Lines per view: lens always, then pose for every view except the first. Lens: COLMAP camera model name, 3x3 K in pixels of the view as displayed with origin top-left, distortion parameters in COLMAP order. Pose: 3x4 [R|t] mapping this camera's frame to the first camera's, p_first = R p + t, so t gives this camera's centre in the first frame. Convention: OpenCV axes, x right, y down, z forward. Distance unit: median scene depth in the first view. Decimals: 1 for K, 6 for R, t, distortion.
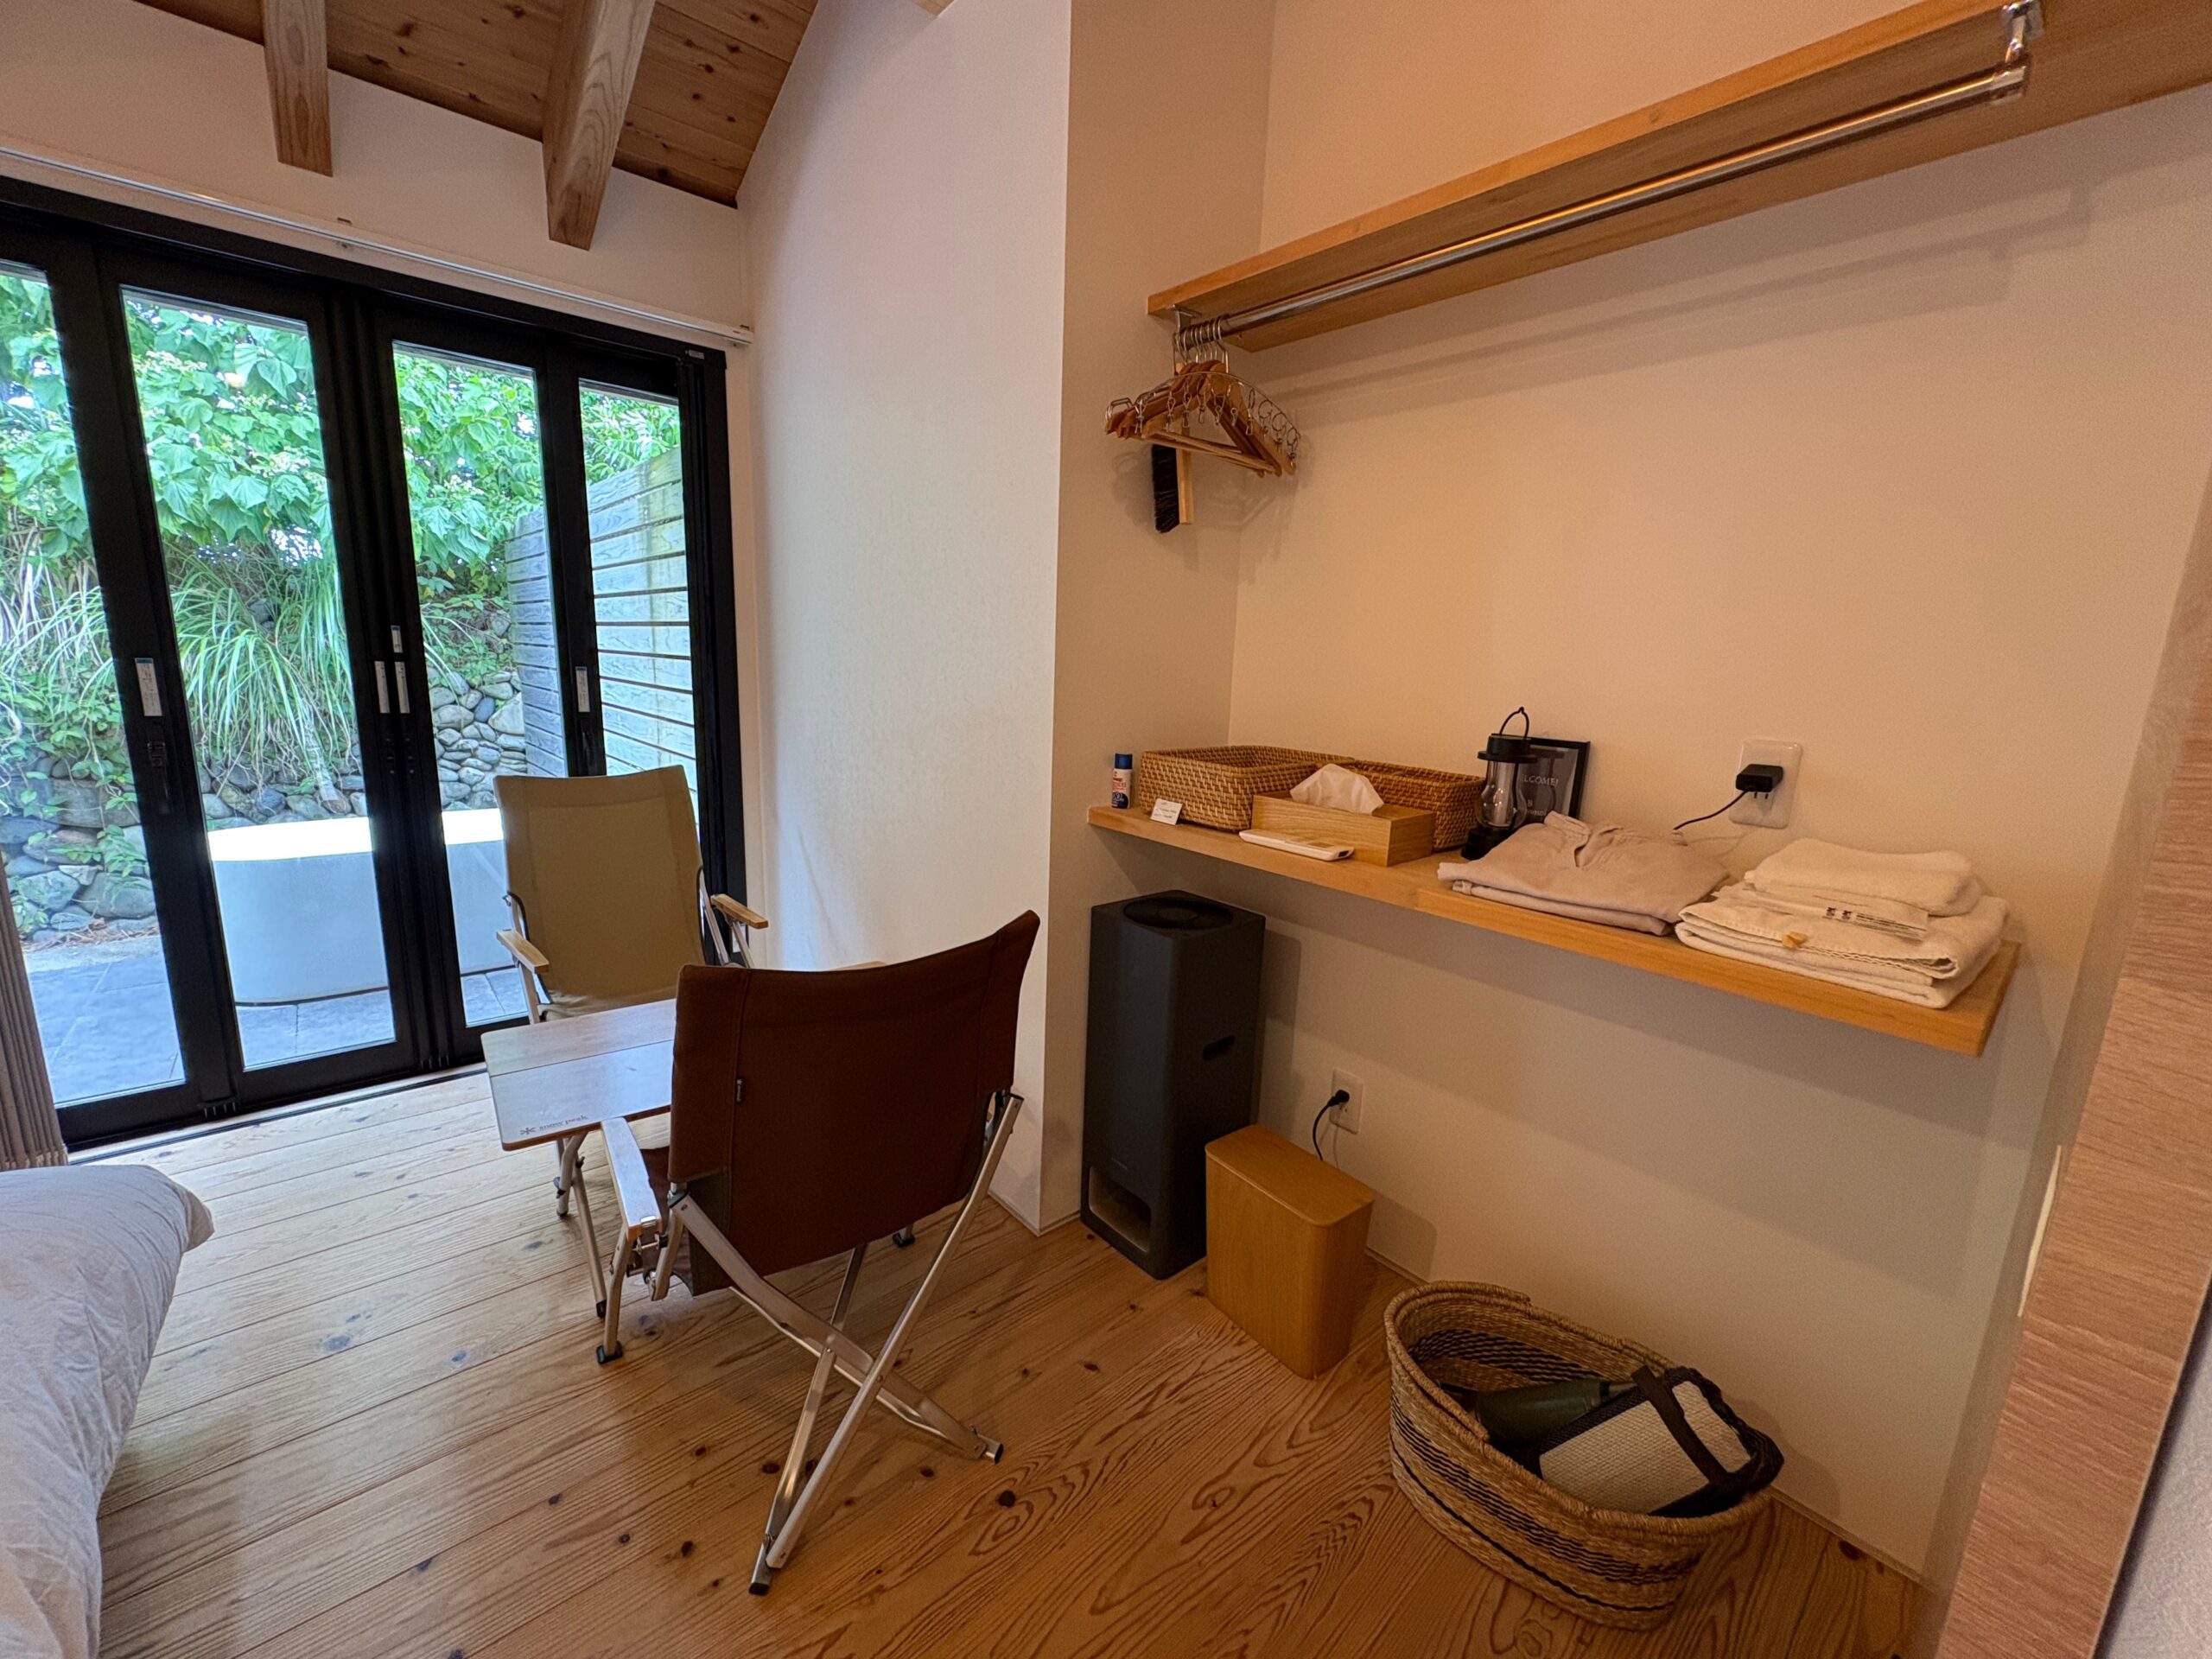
lens RADIAL K [[889.6, 0, 1116.0], [0, 889.6, 830.4], [0, 0, 1]] dist [0.000045, 0.000104]
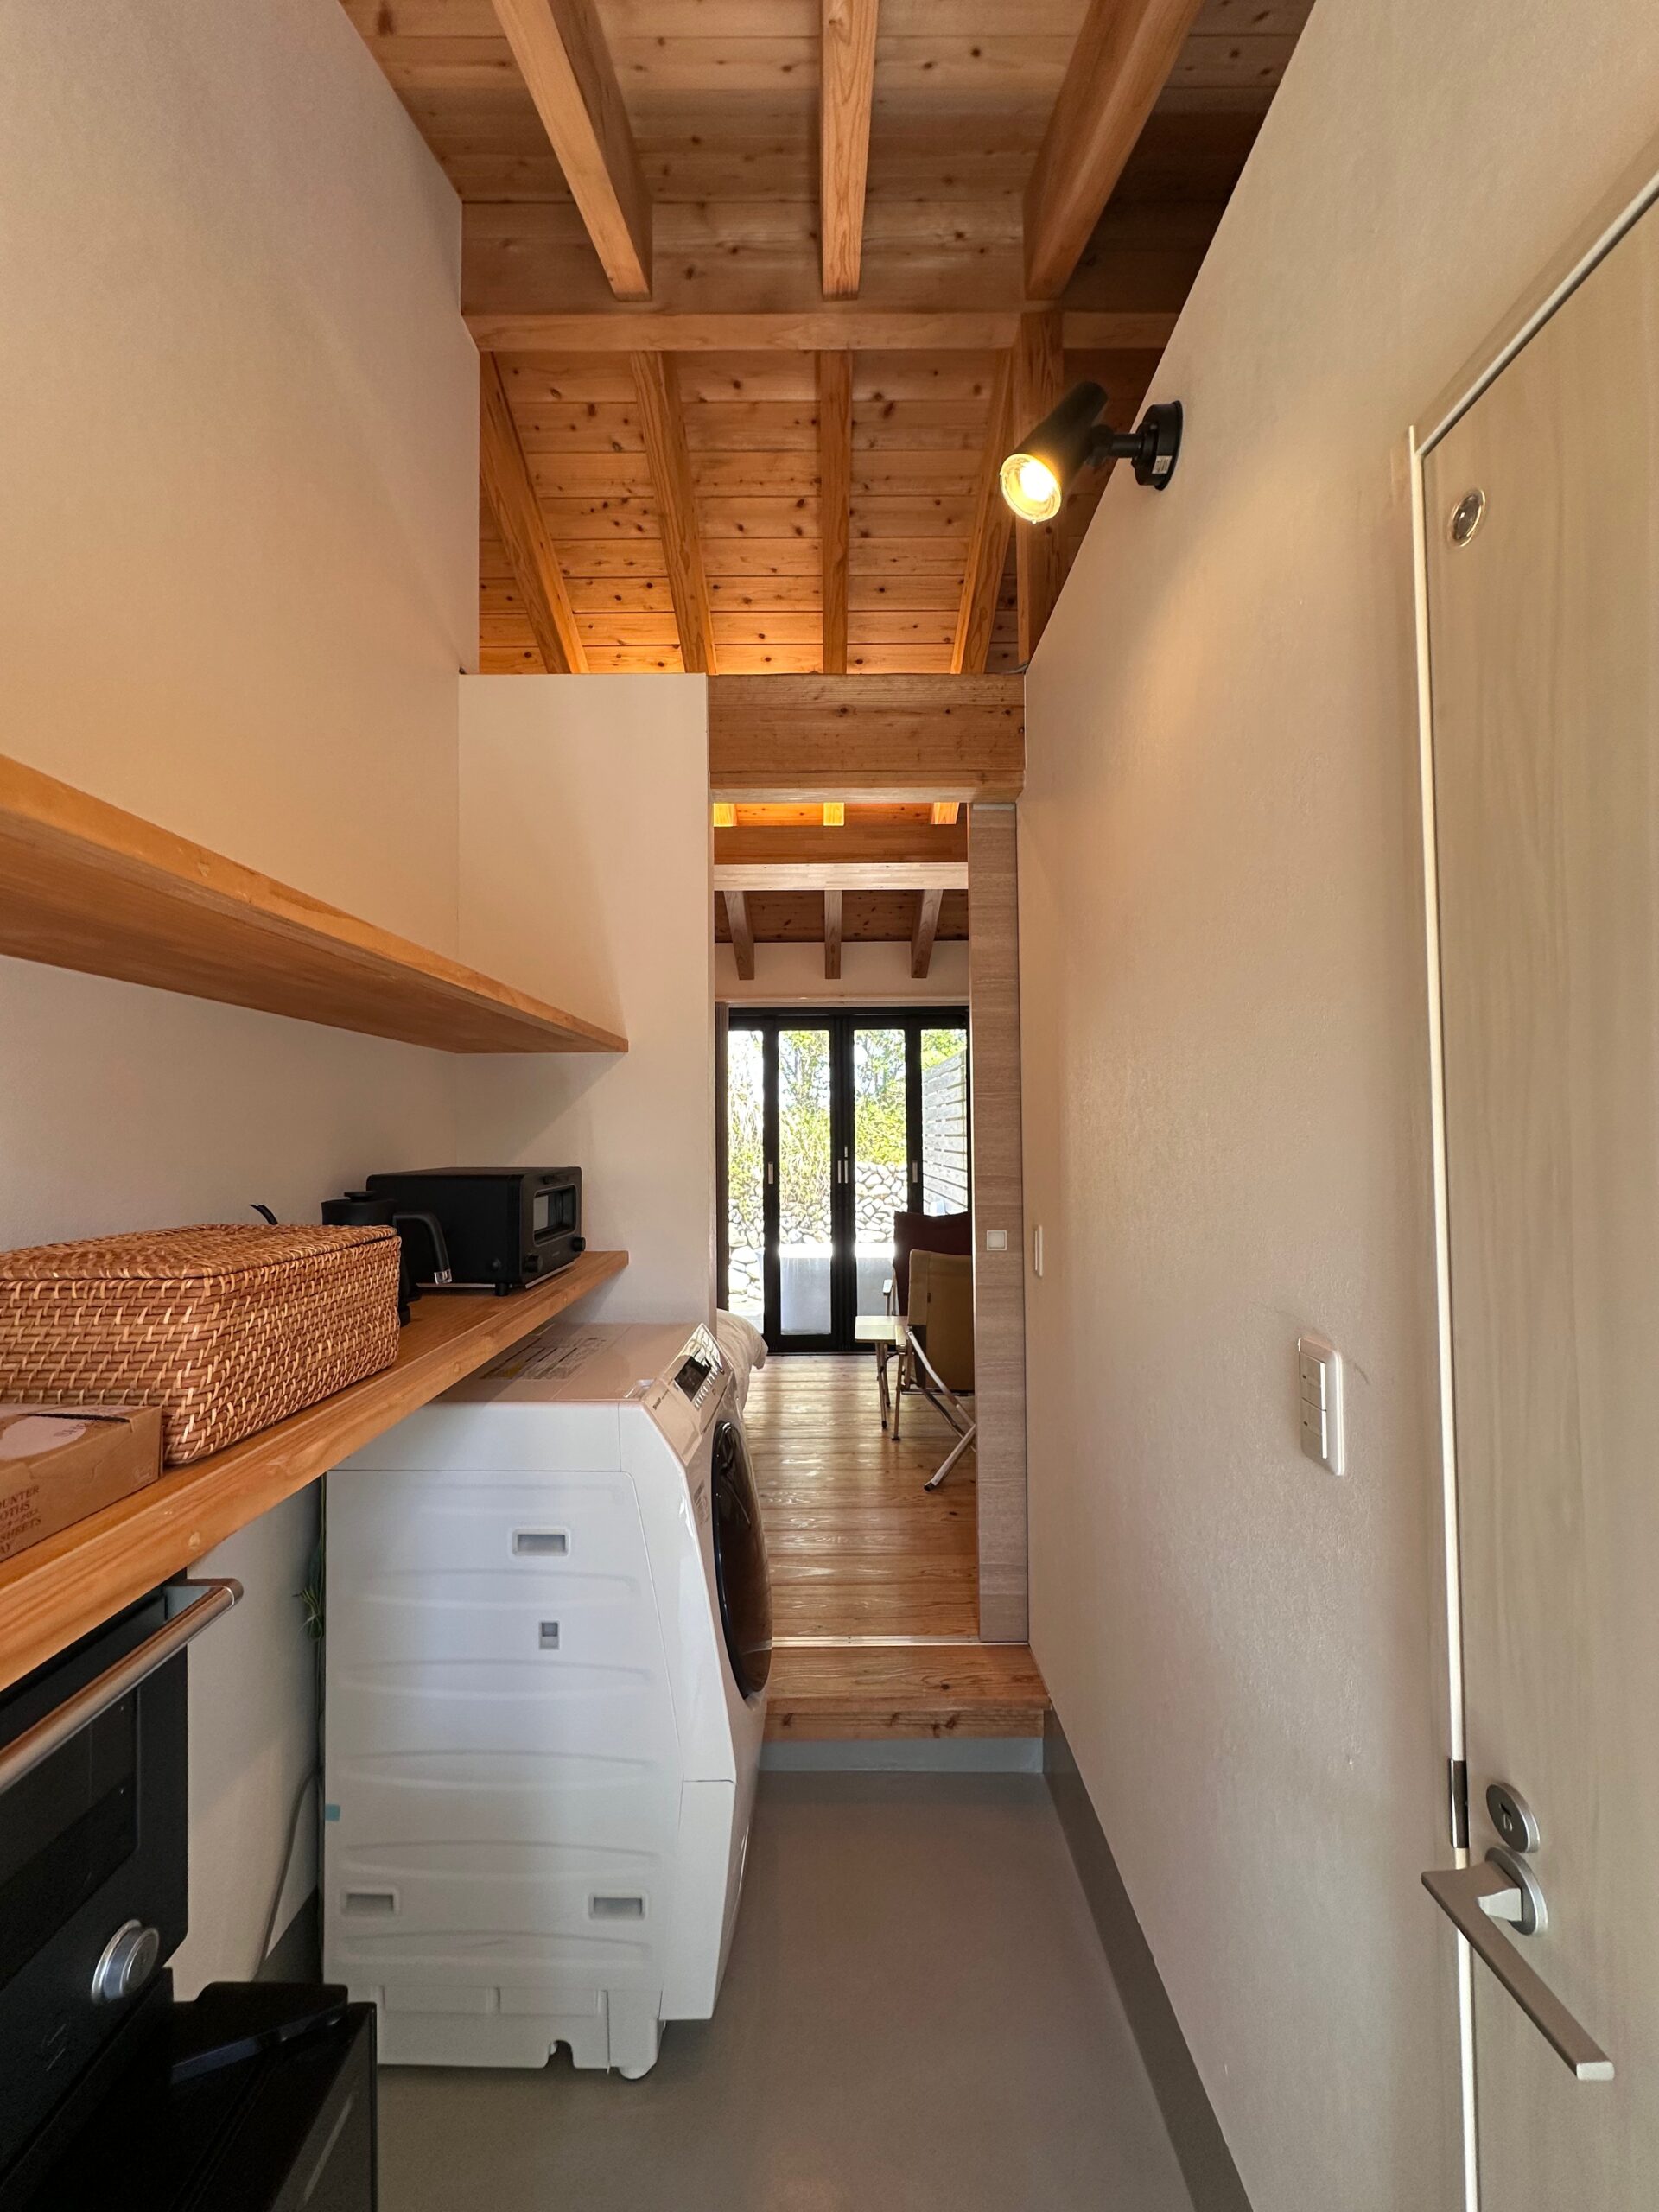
lens RADIAL K [[889.0, 0, 828.1], [0, 889.0, 1113.4], [0, 0, 1]] dist [0.000031, 0.000000]
pose [[0.749623, -0.071723, -0.657968, 0.698690], [-0.089372, 0.974038, -0.207998, 0.177447], [0.655804, 0.214724, 0.723751, -0.738609]]
